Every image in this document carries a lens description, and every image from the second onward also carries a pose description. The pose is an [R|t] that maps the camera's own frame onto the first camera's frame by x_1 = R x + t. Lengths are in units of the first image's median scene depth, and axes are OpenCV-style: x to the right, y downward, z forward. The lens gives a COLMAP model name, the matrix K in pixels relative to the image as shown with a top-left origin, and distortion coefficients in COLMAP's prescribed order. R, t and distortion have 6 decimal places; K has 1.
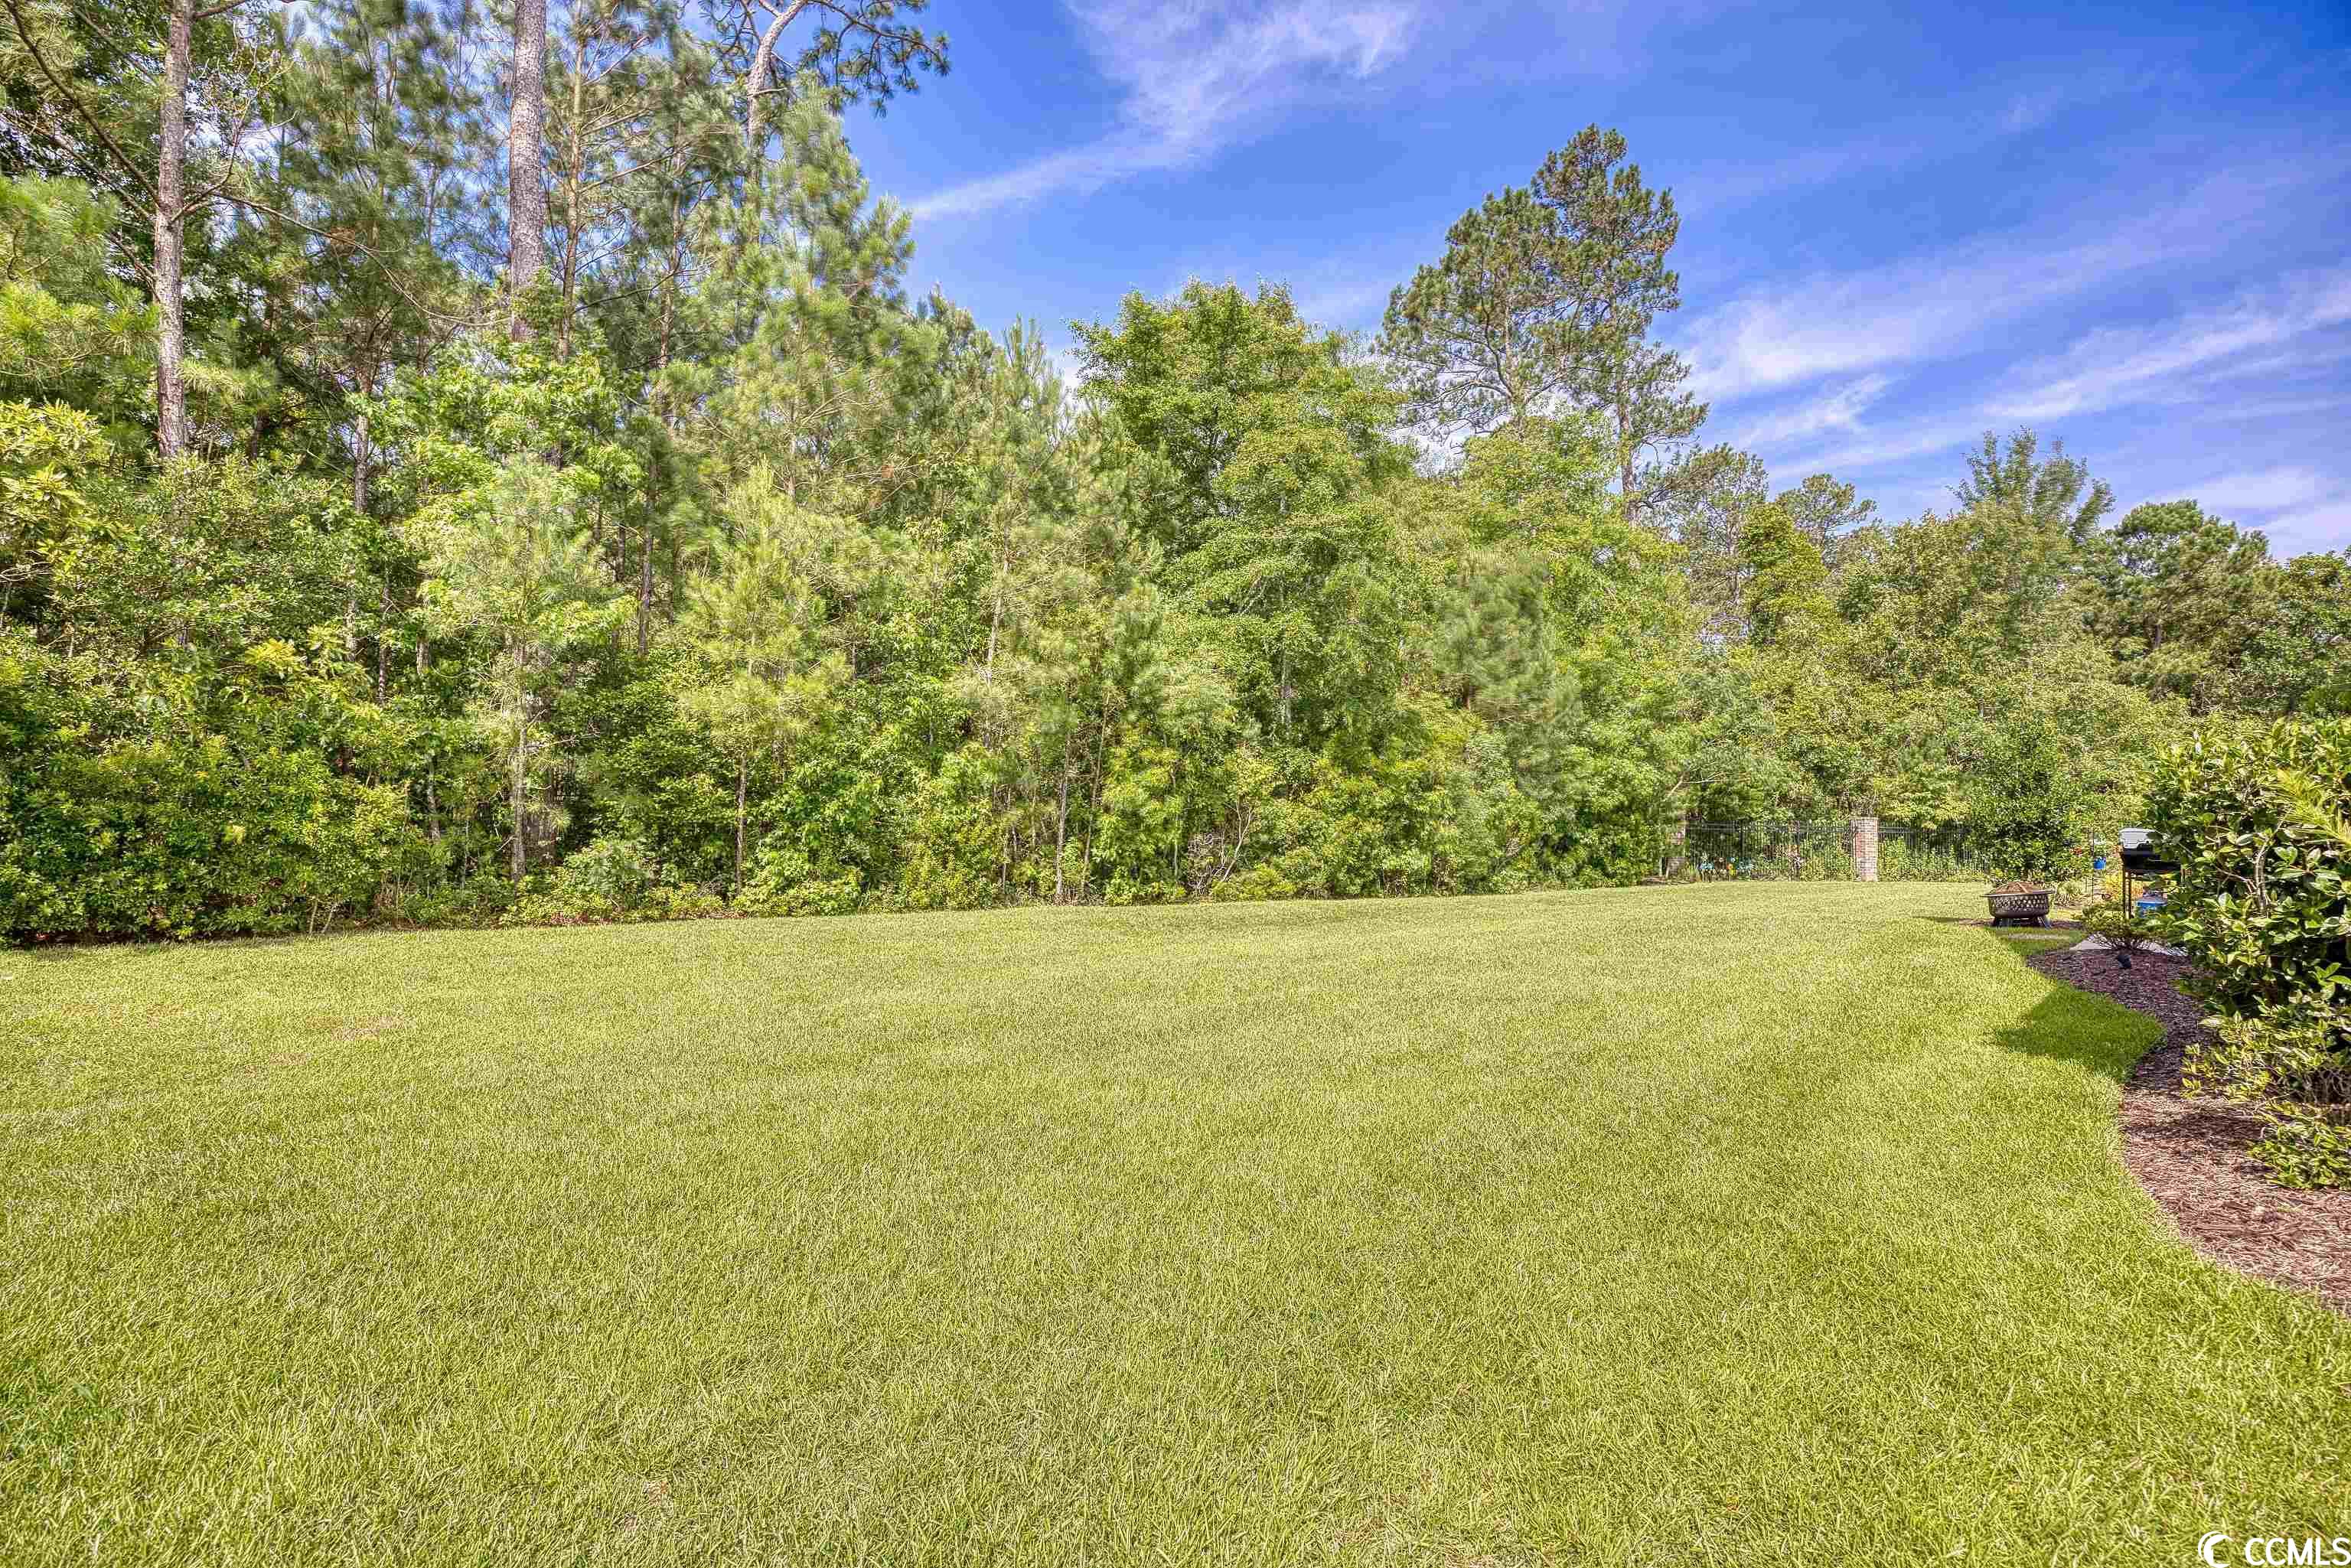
lens RADIAL K [[1116.8, 0, 1172.8], [0, 1116.8, 793.3], [0, 0, 1]] dist [-0.055771, 0.014451]
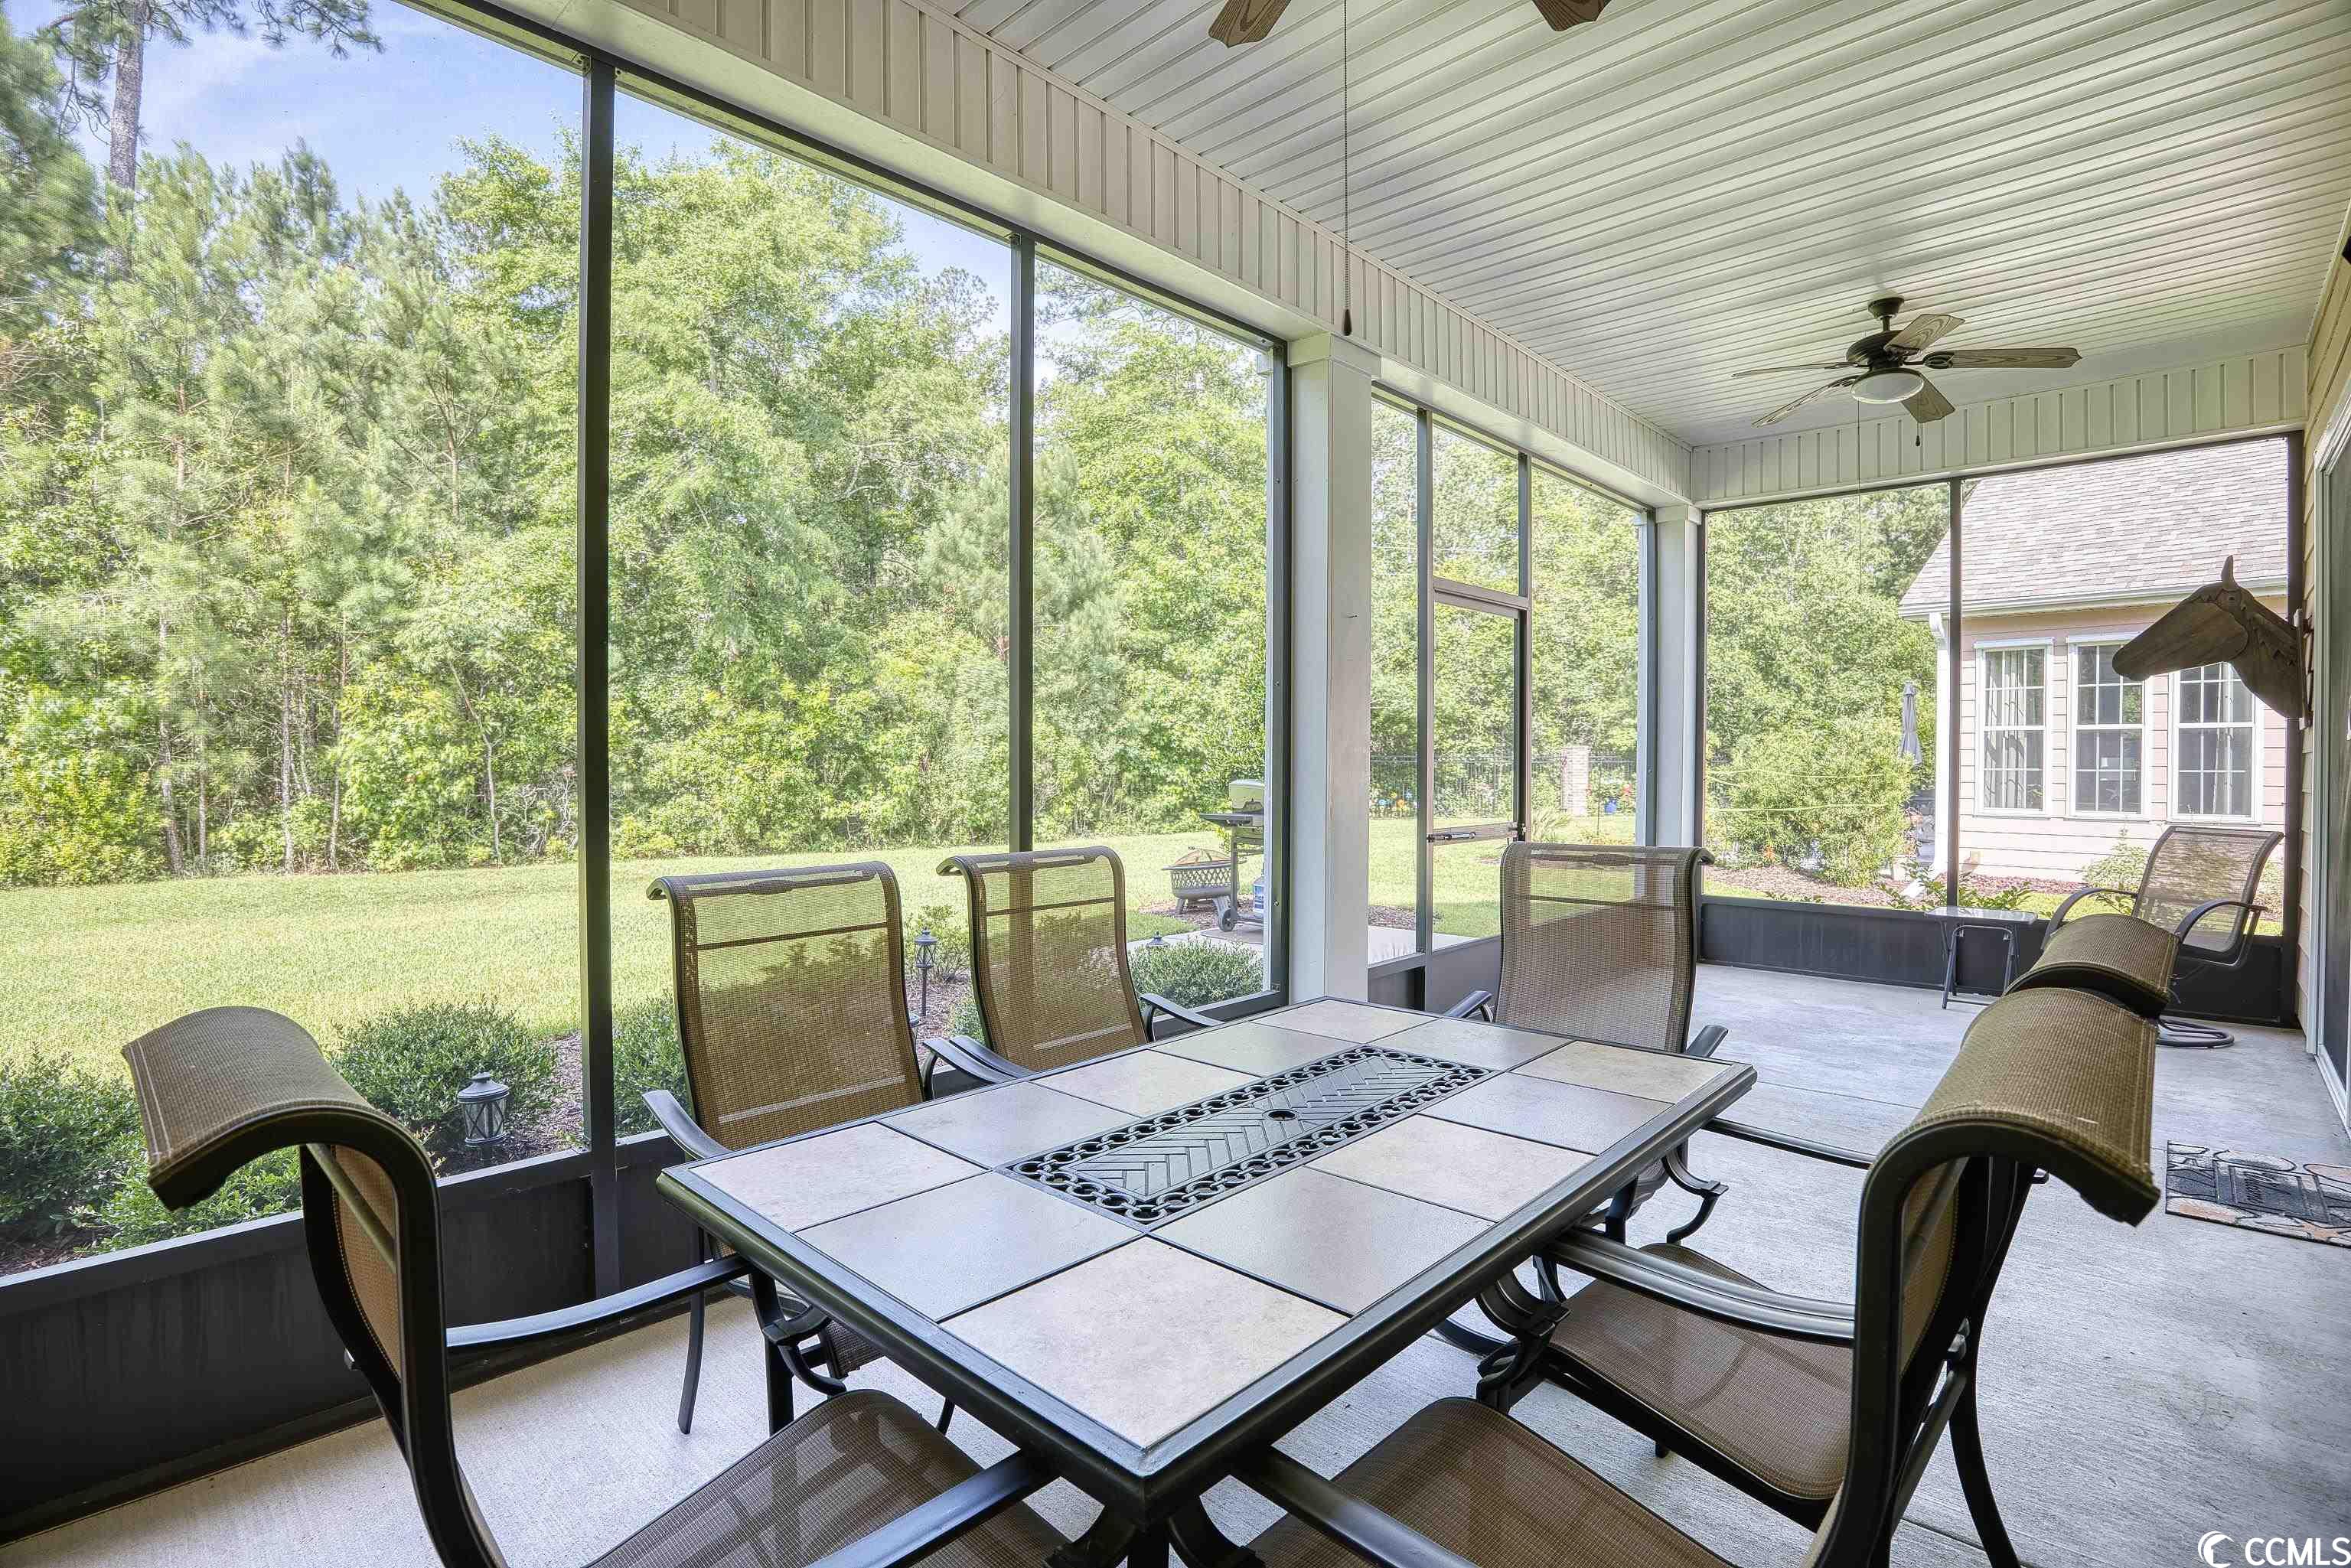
lens RADIAL K [[1116.8, 0, 1172.8], [0, 1116.8, 793.3], [0, 0, 1]] dist [-0.055771, 0.014451]
pose [[0.999734, -0.010430, 0.020561, 0.454953], [0.009012, 0.997650, 0.067924, -0.007039], [-0.021221, -0.067721, 0.997479, 0.152299]]
